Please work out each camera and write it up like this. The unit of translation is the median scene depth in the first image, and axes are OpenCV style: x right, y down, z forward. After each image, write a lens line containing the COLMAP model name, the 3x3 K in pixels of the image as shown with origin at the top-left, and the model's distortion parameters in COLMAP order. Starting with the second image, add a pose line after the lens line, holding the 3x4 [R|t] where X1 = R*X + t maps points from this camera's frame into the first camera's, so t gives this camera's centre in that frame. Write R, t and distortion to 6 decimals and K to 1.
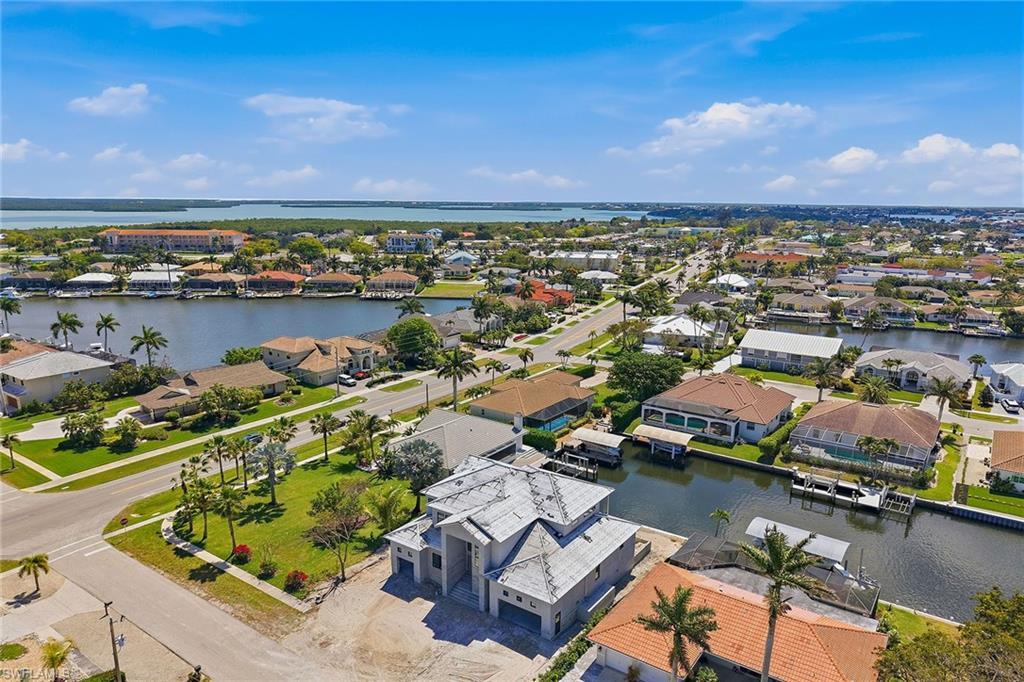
lens RADIAL K [[685.4, 0, 516.1], [0, 685.4, 345.6], [0, 0, 1]] dist [0.054862, -0.060038]
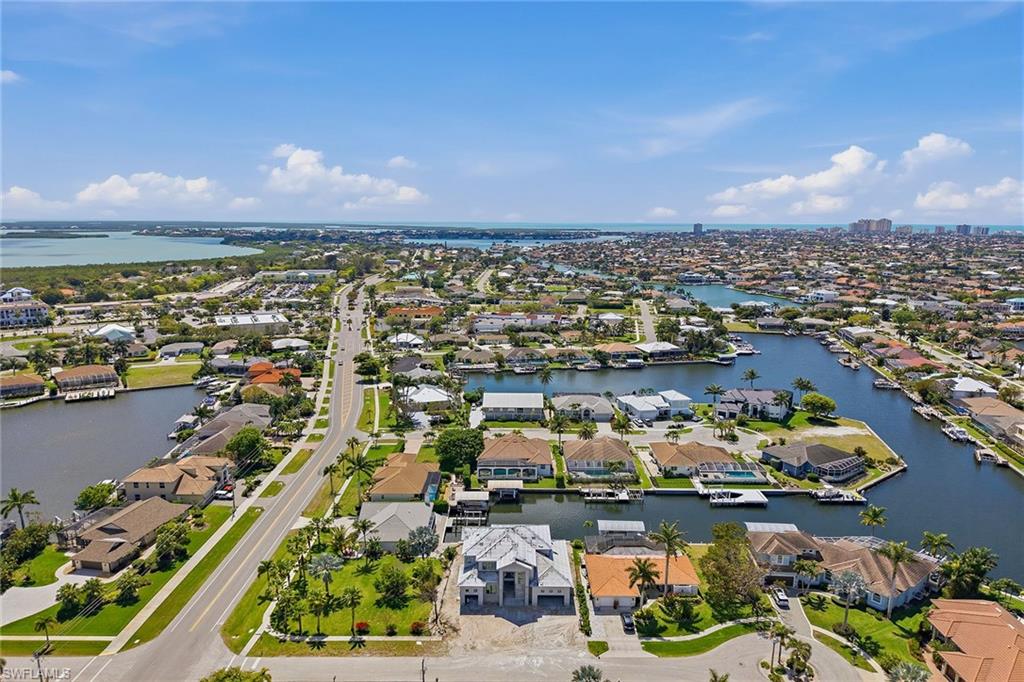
lens RADIAL K [[685.4, 0, 516.1], [0, 685.4, 345.6], [0, 0, 1]] dist [0.054862, -0.060038]
pose [[0.815478, -0.107044, 0.568803, -0.650811], [0.120311, 0.992633, 0.014318, -0.214346], [-0.566145, 0.056757, 0.822349, -0.350083]]
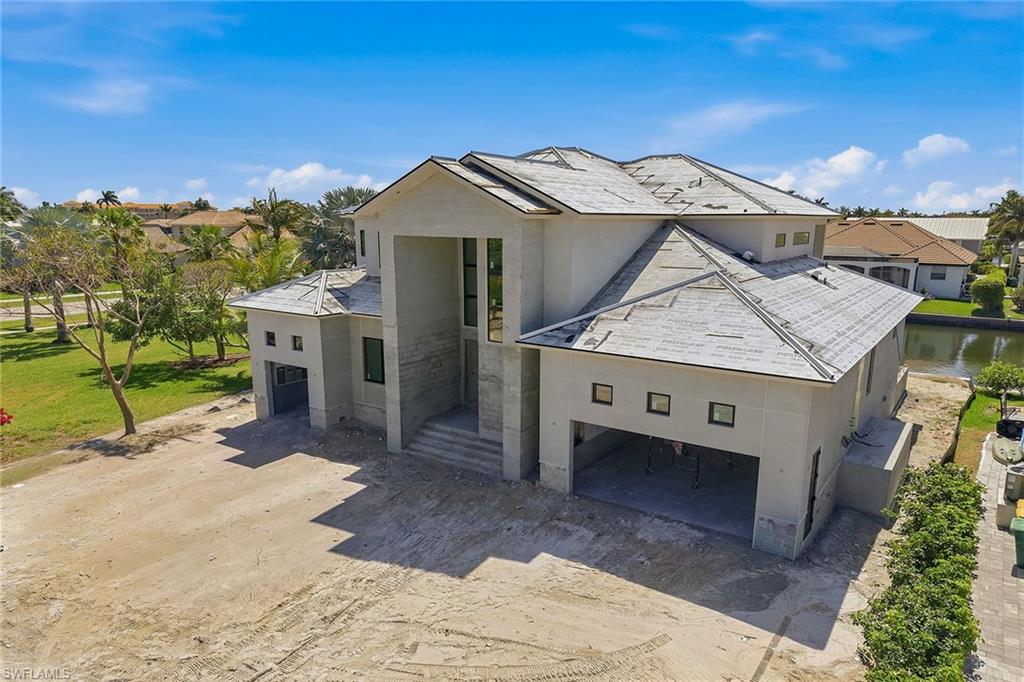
lens RADIAL K [[685.4, 0, 516.1], [0, 685.4, 345.6], [0, 0, 1]] dist [0.054862, -0.060038]
pose [[0.999937, -0.010690, 0.003323, -0.029394], [0.010743, 0.999805, -0.016579, 0.202219], [-0.003145, 0.016614, 0.999857, 0.427970]]
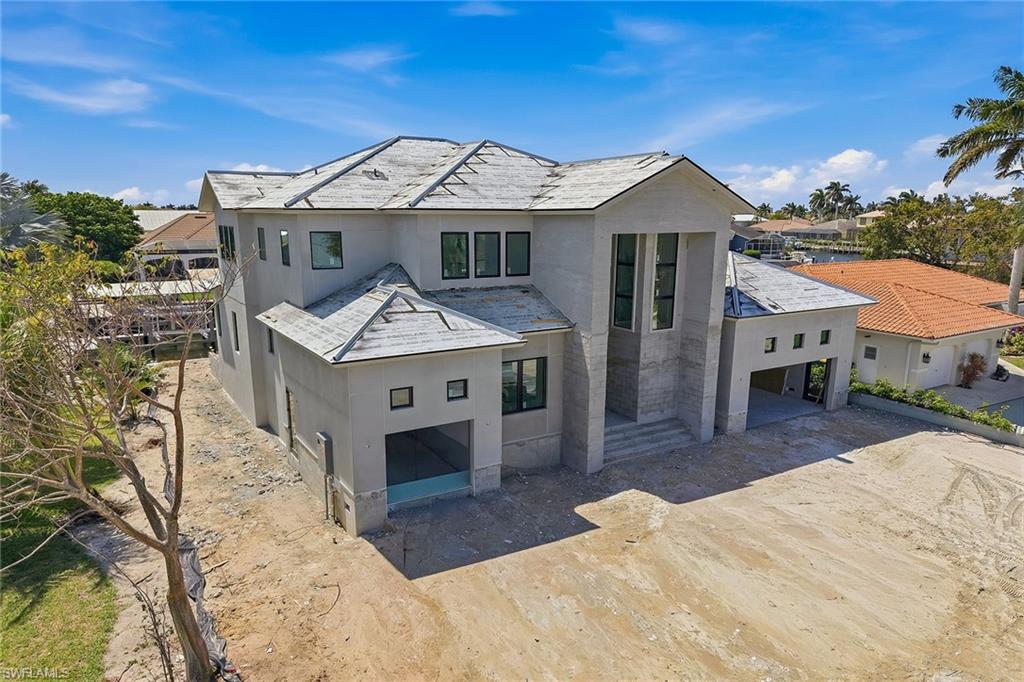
lens RADIAL K [[685.4, 0, 516.1], [0, 685.4, 345.6], [0, 0, 1]] dist [0.054862, -0.060038]
pose [[0.368086, -0.182166, 0.911772, -0.236166], [0.181105, 0.975884, 0.121863, 0.170304], [-0.911984, 0.120270, 0.392200, 0.575258]]
